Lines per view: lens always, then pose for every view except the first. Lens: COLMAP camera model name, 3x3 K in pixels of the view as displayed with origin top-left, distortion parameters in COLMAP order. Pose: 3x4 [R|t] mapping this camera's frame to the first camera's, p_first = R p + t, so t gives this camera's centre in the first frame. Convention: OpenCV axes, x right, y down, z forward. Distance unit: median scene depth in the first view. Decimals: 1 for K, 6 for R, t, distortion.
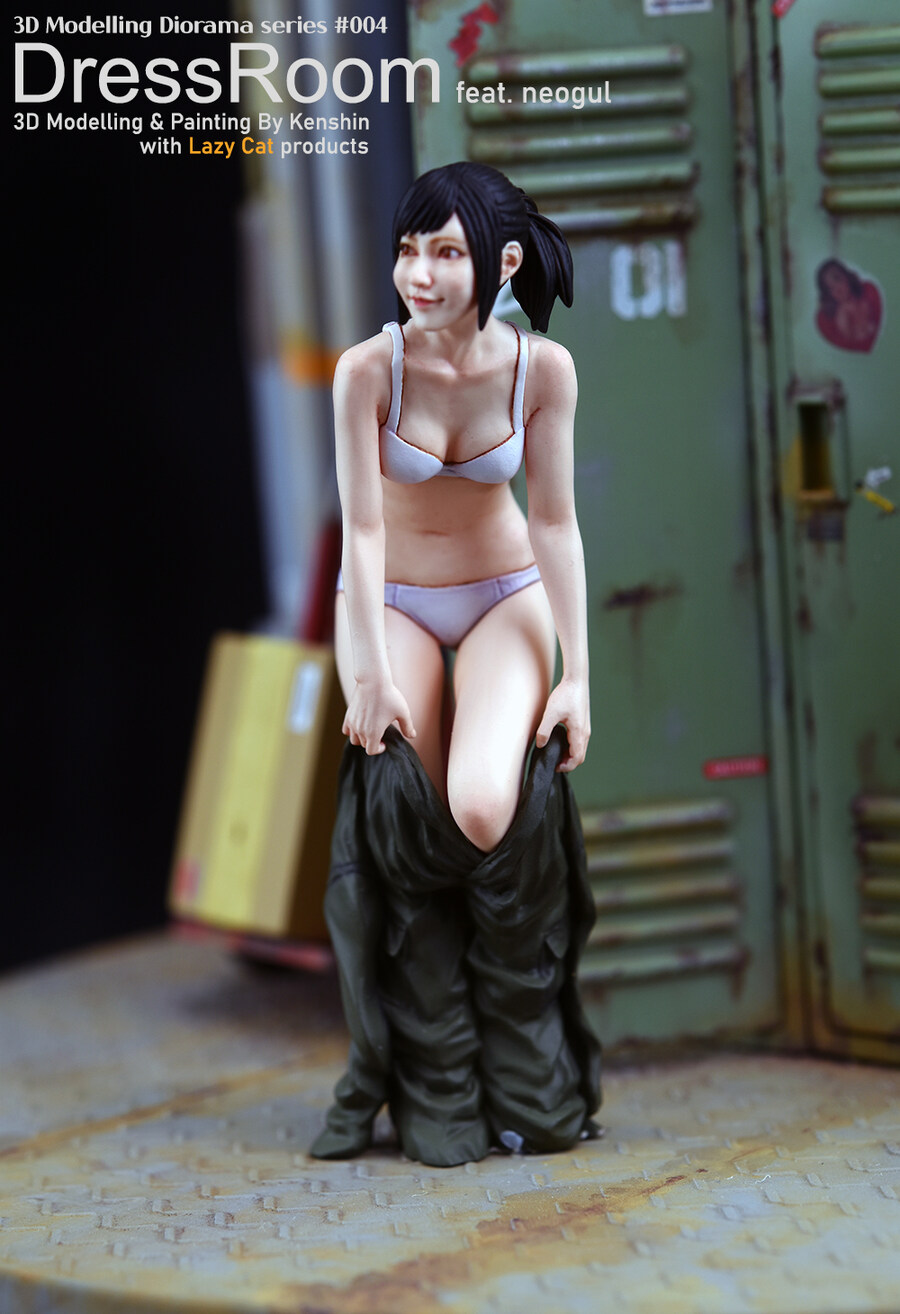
lens RADIAL K [[3602.6, 0, 450.0], [0, 3602.6, 657.0], [0, 0, 1]] dist [0.078818, -0.698289]
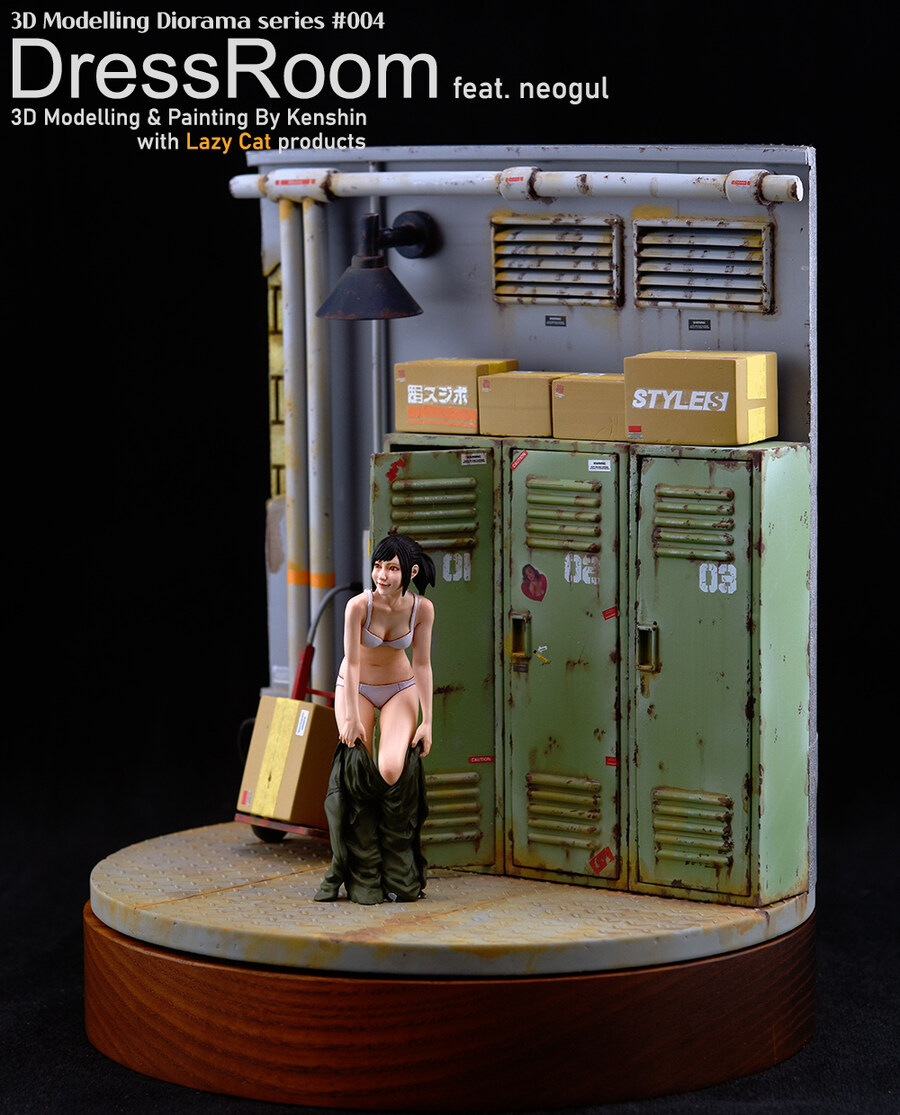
lens RADIAL K [[3600.8, 0, 450.0], [0, 3600.8, 557.5], [0, 0, 1]] dist [0.052394, -0.195542]
pose [[0.994406, 0.050404, 0.092822, -0.197698], [-0.047466, 0.998308, -0.033592, -0.026709], [-0.094358, 0.028998, 0.995116, -1.626842]]
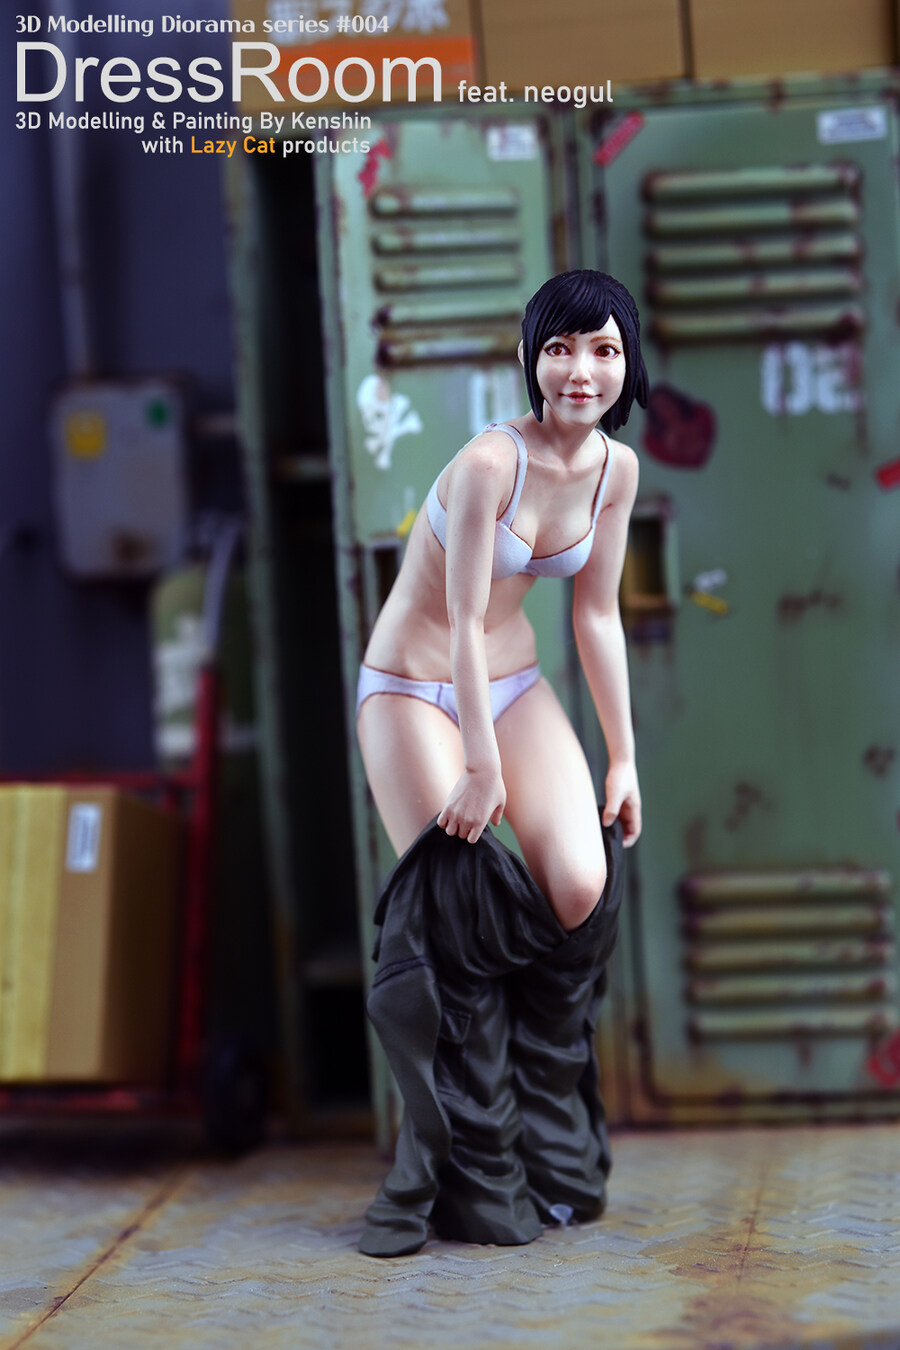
lens RADIAL K [[3595.5, 0, 450.0], [0, 3595.5, 675.0], [0, 0, 1]] dist [0.022104, 0.011296]
pose [[0.830903, -0.035242, 0.555300, -0.579541], [0.082070, 0.994839, -0.059666, 0.038947], [-0.550332, 0.095151, 0.829507, 0.142267]]
